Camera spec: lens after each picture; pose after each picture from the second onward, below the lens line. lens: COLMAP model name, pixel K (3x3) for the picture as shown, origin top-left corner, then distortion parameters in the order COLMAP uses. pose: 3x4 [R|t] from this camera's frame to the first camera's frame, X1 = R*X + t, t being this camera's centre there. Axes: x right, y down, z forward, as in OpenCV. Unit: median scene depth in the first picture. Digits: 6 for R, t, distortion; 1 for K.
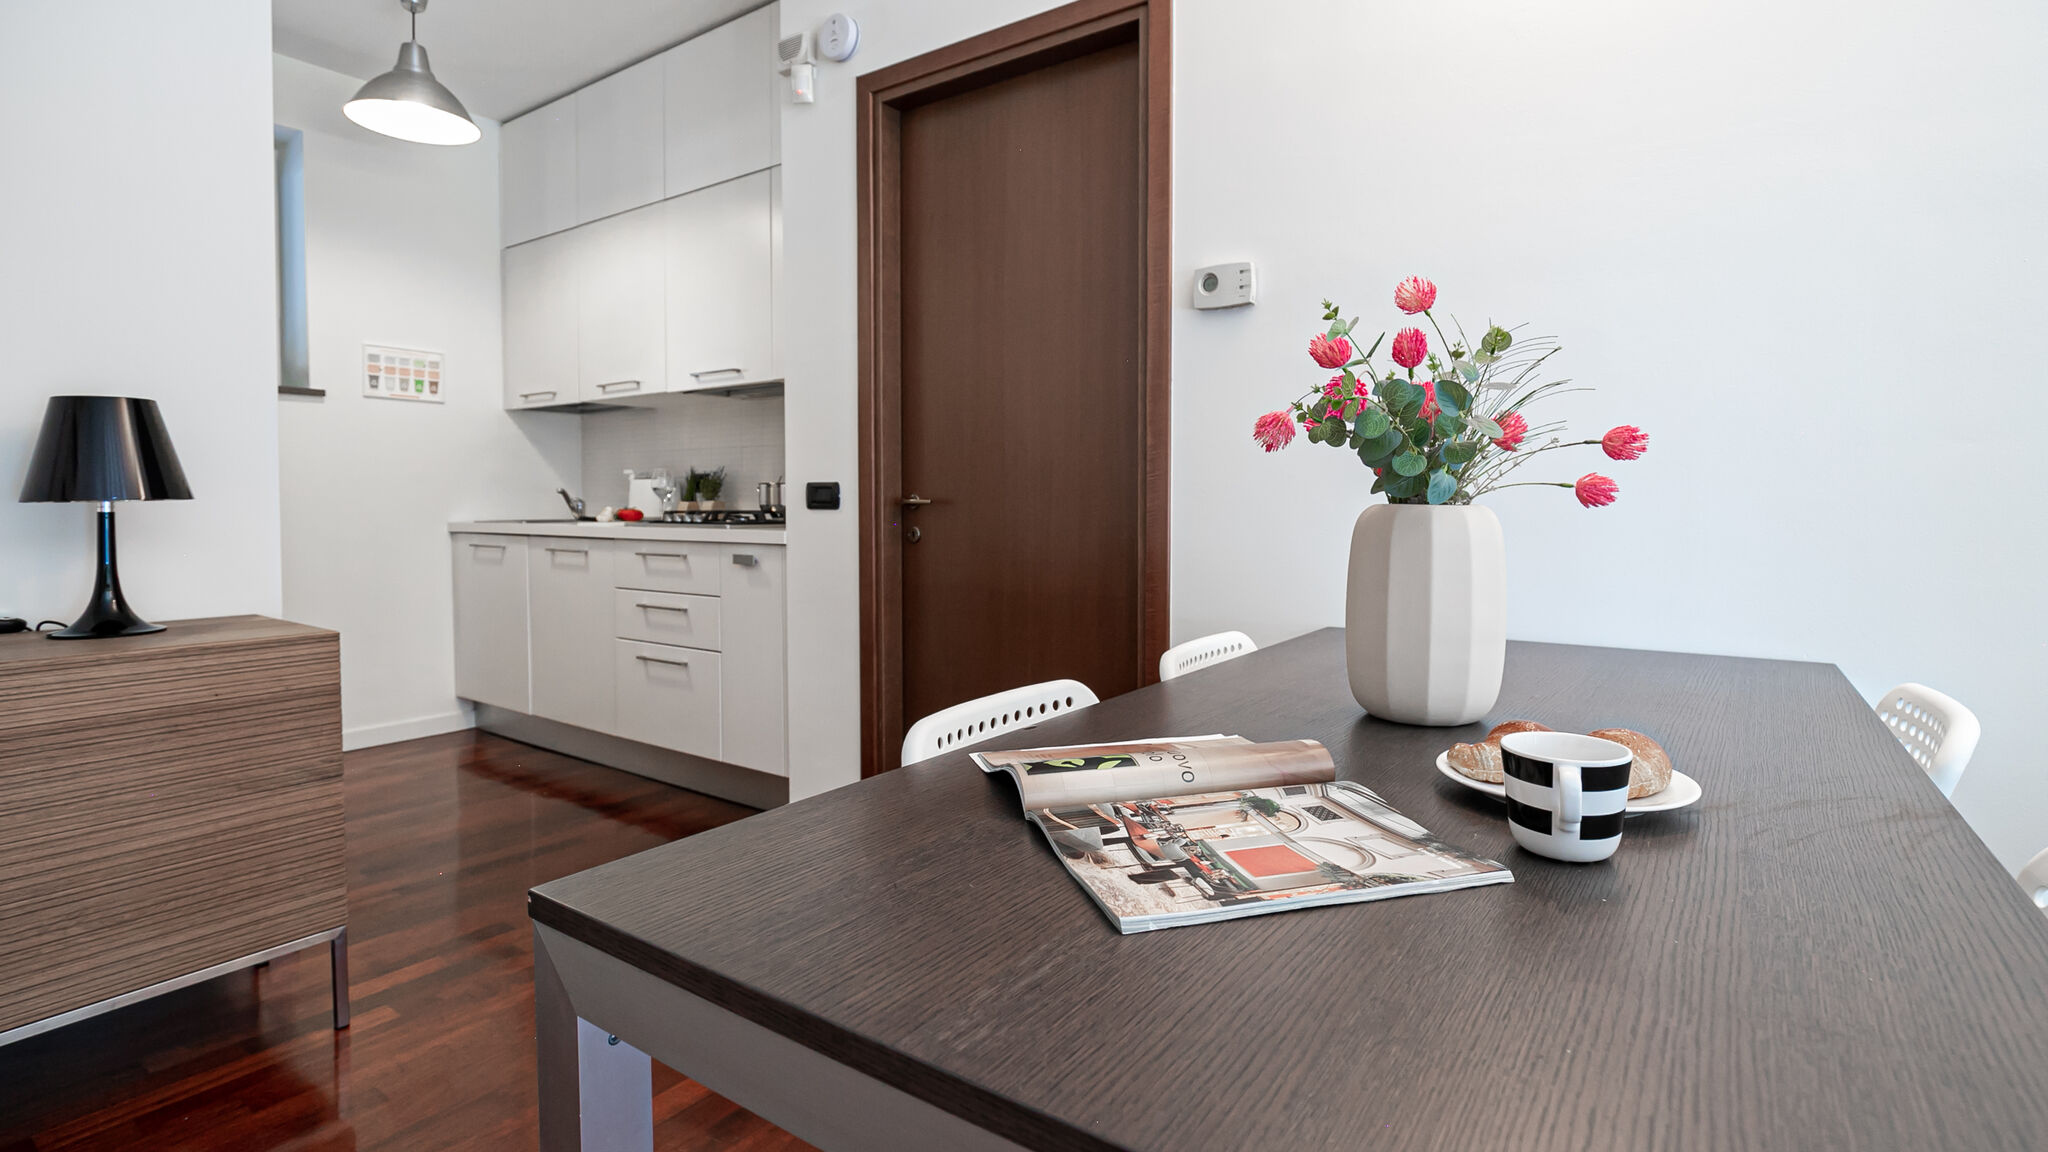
lens RADIAL K [[952.7, 0, 1047.2], [0, 952.7, 529.5], [0, 0, 1]] dist [-0.013753, 0.003307]
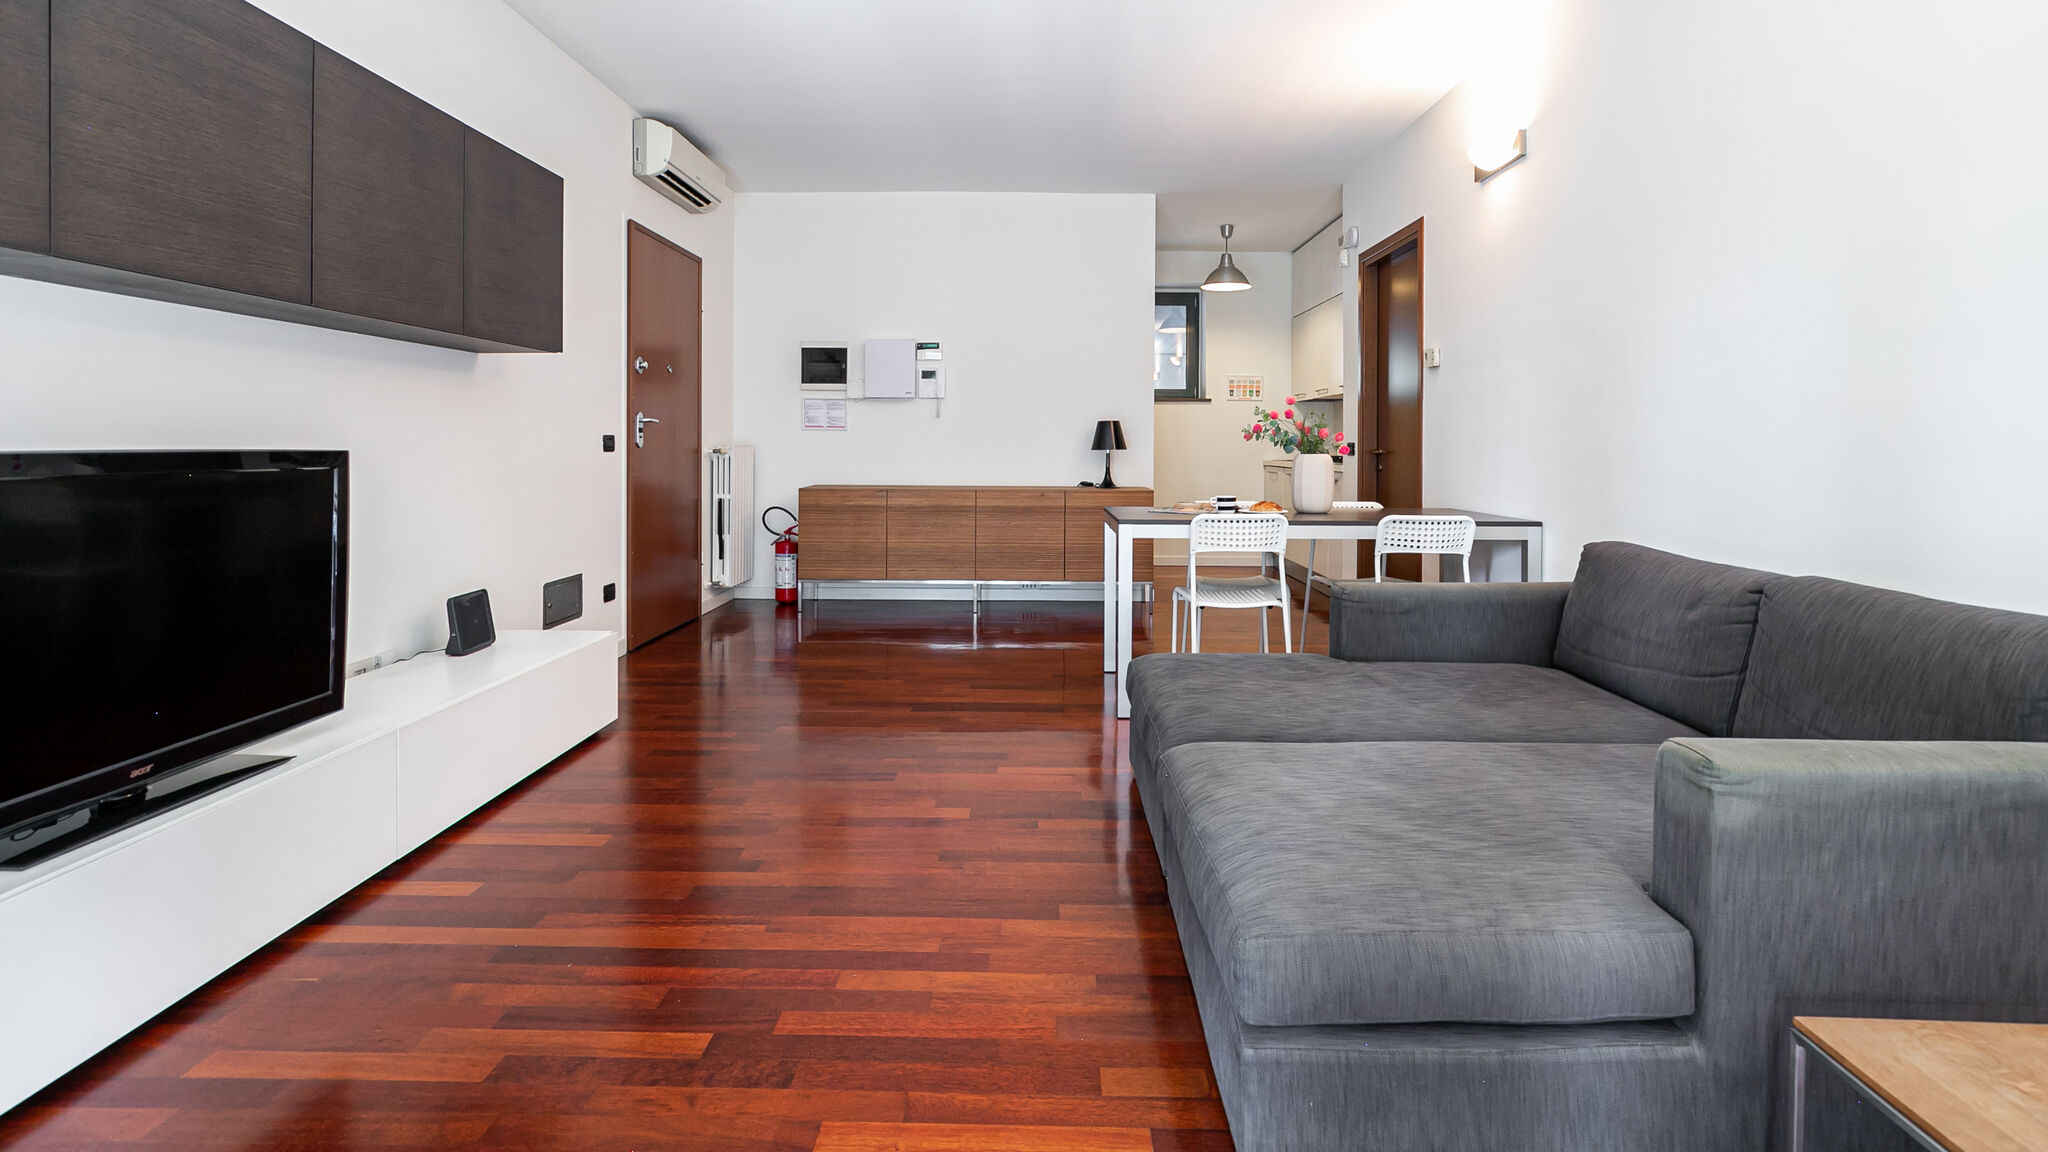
lens RADIAL K [[952.7, 0, 1030.9], [0, 952.7, 454.4], [0, 0, 1]] dist [-0.013753, 0.003307]
pose [[0.555655, 0.010232, -0.831350, 0.998283], [-0.030954, 0.999486, -0.008388, 0.014250], [0.830836, 0.030395, 0.555686, -0.674569]]
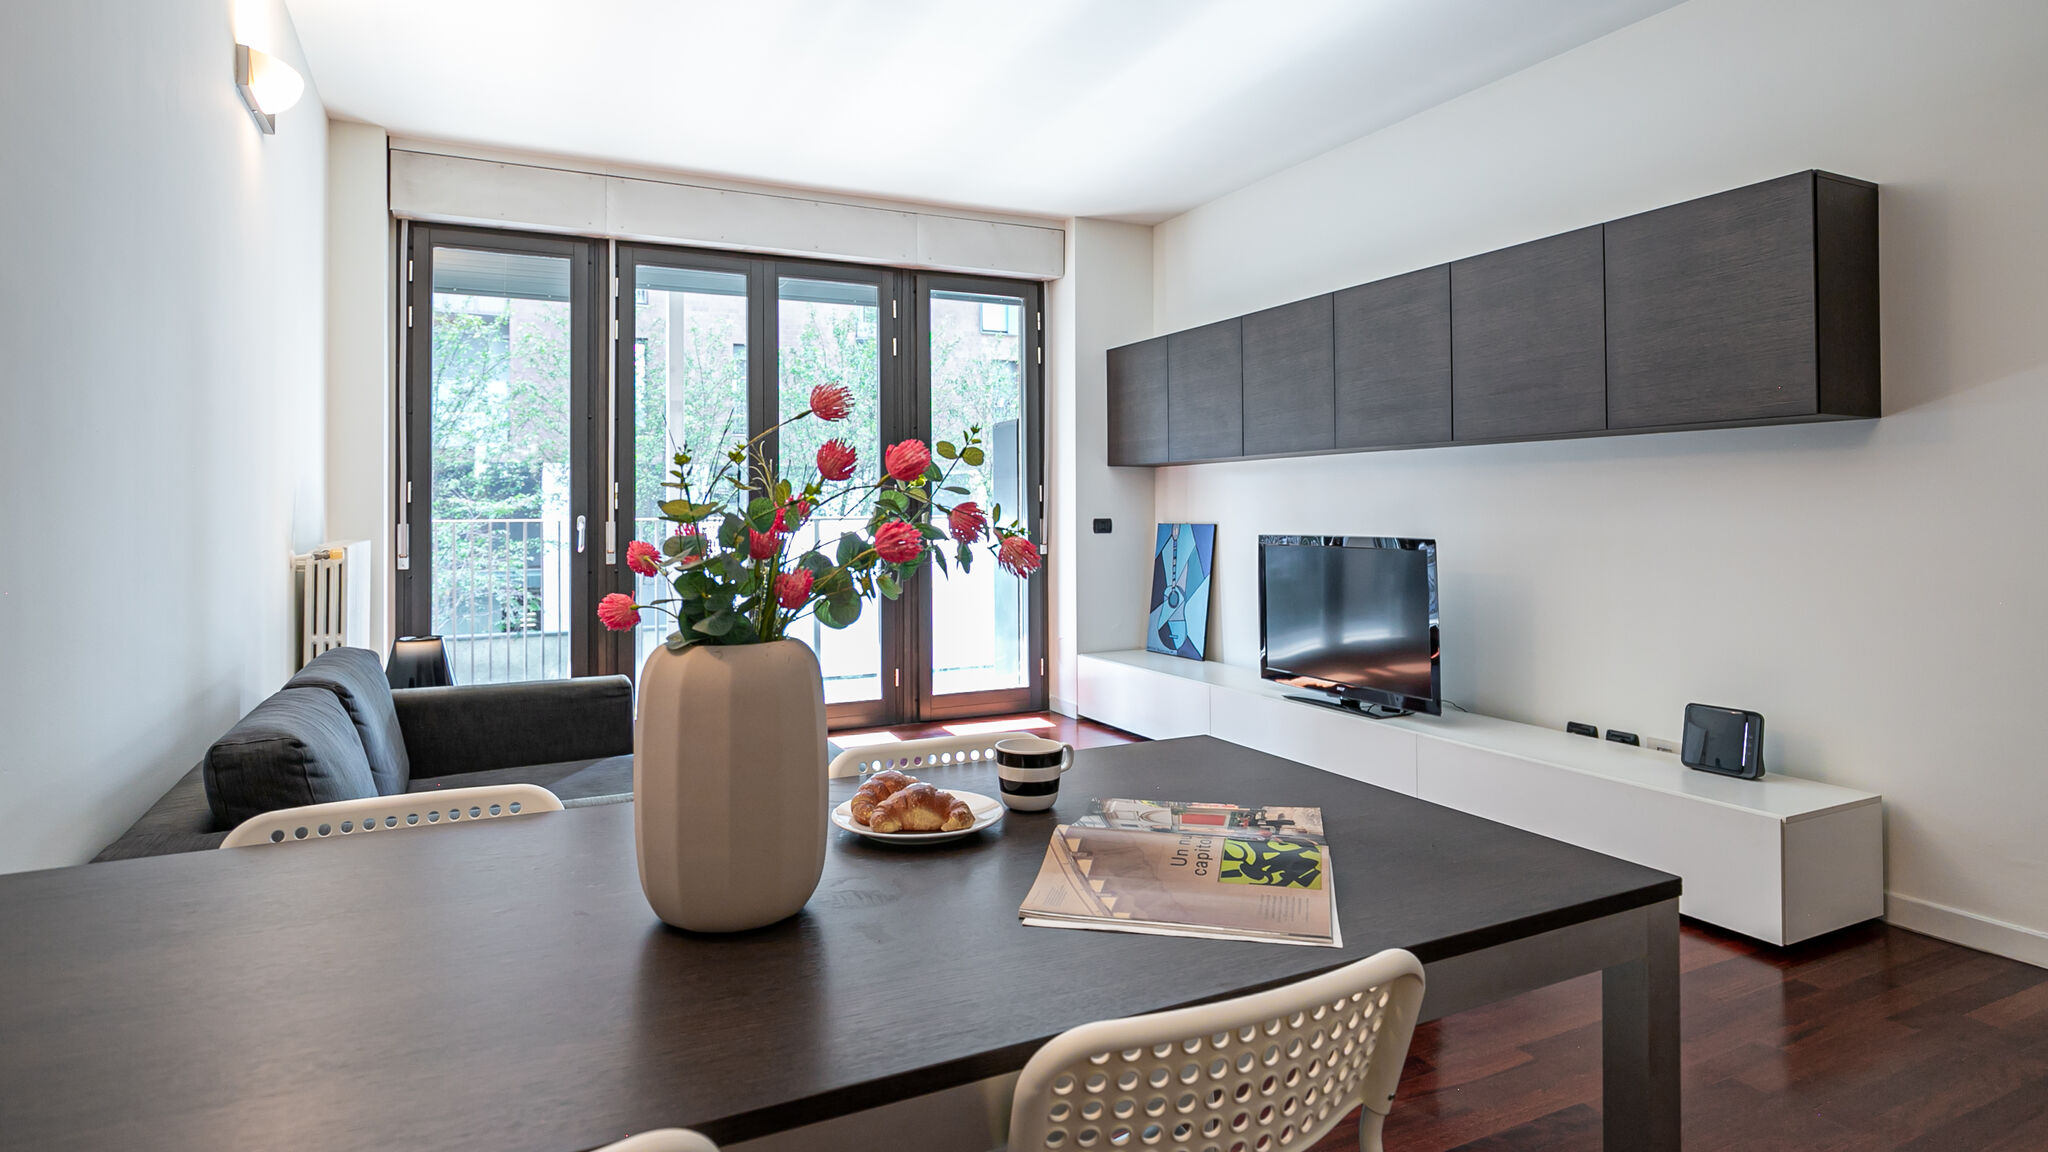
lens RADIAL K [[1116.6, 0, 1025.7], [0, 1116.6, 489.8], [0, 0, 1]] dist [-0.003928, 0.000392]
pose [[-0.876661, 0.010829, 0.480986, -0.082350], [0.017661, 0.999797, 0.009680, -0.054053], [-0.480783, 0.016981, -0.876675, 0.604168]]
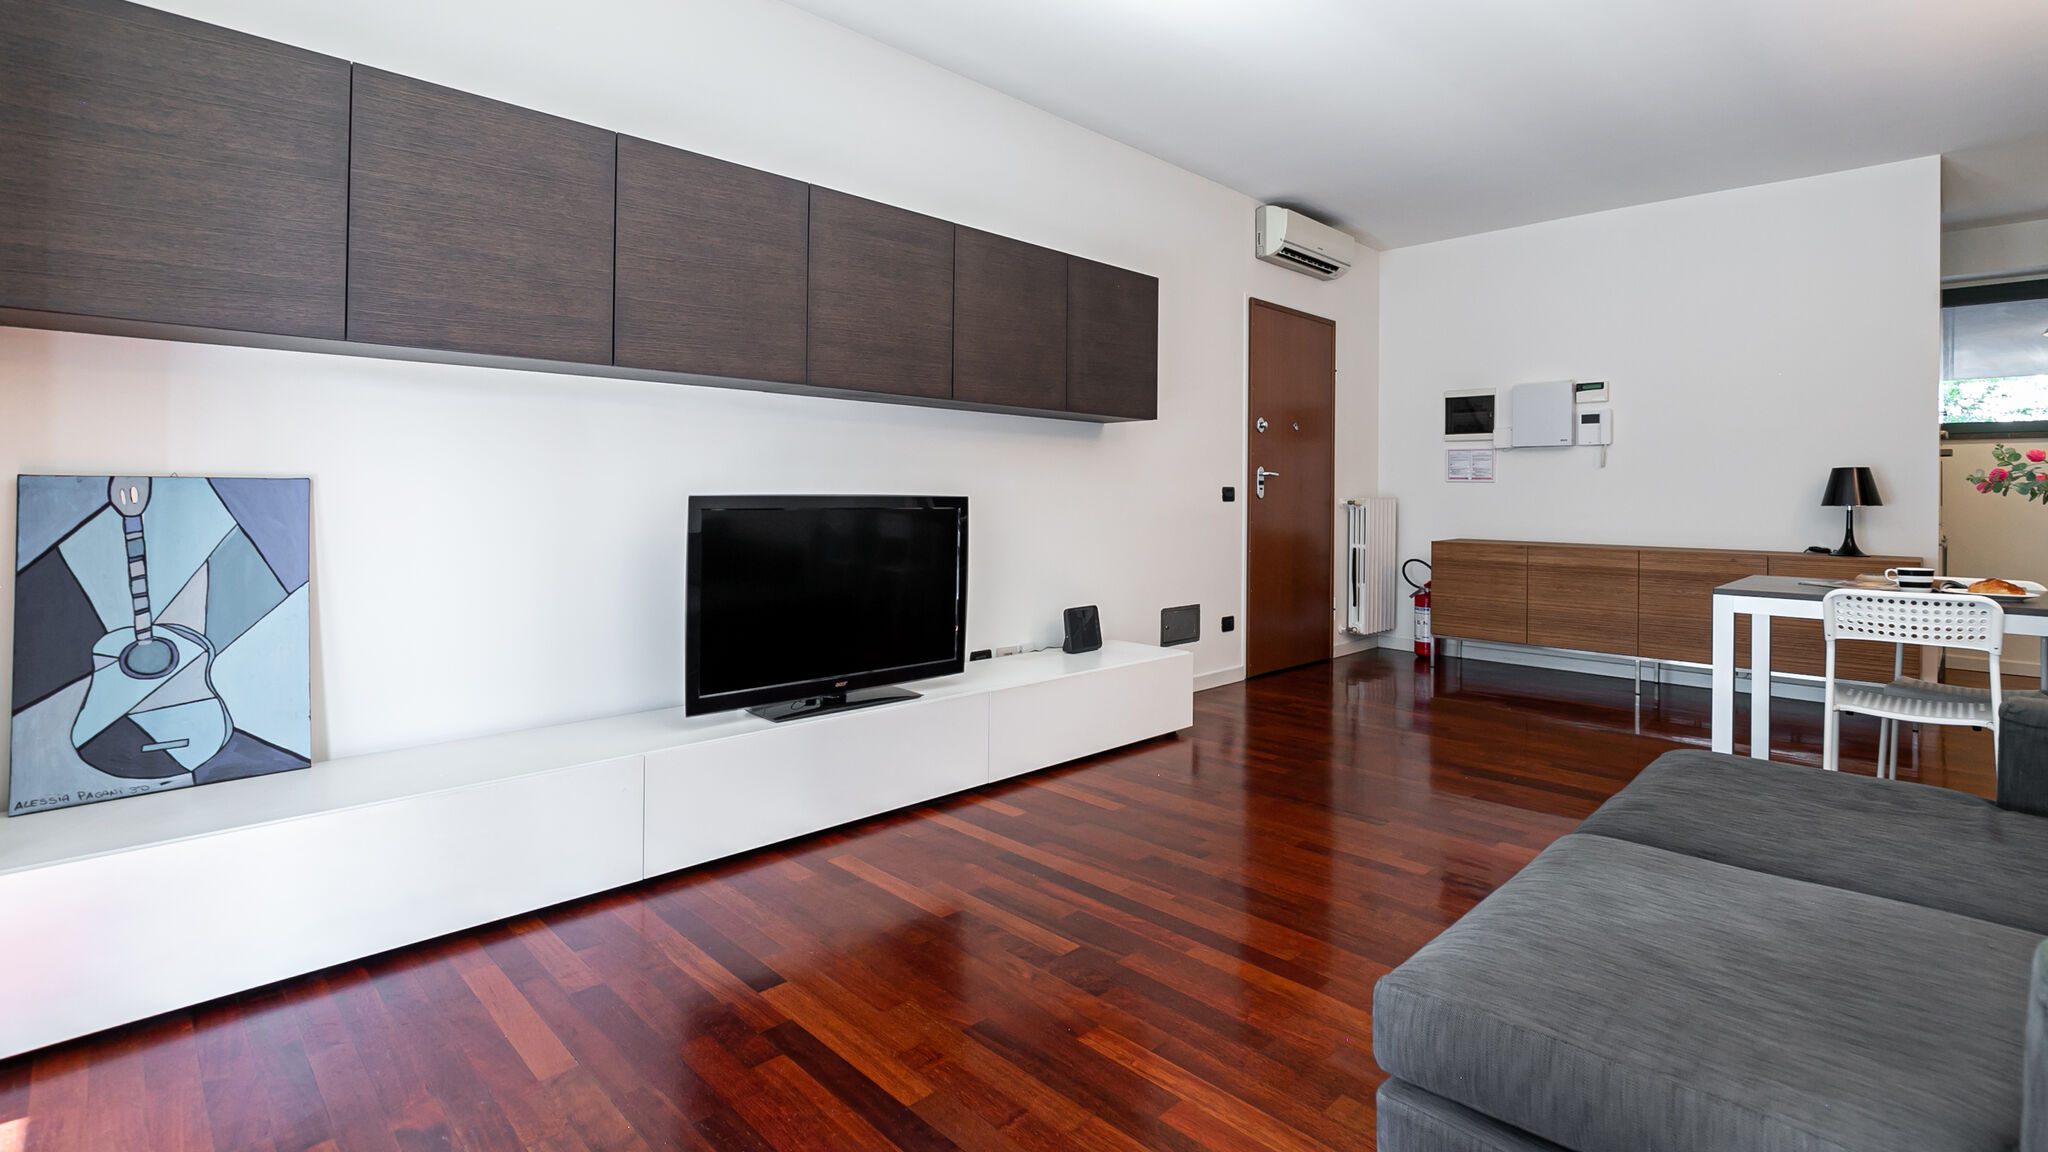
lens RADIAL K [[952.7, 0, 1028.5], [0, 952.7, 490.8], [0, 0, 1]] dist [-0.013753, 0.003307]
pose [[-0.184124, -0.004565, -0.982892, 1.147275], [-0.041491, 0.999134, 0.003132, 0.008655], [0.982027, 0.041358, -0.184154, -0.443271]]
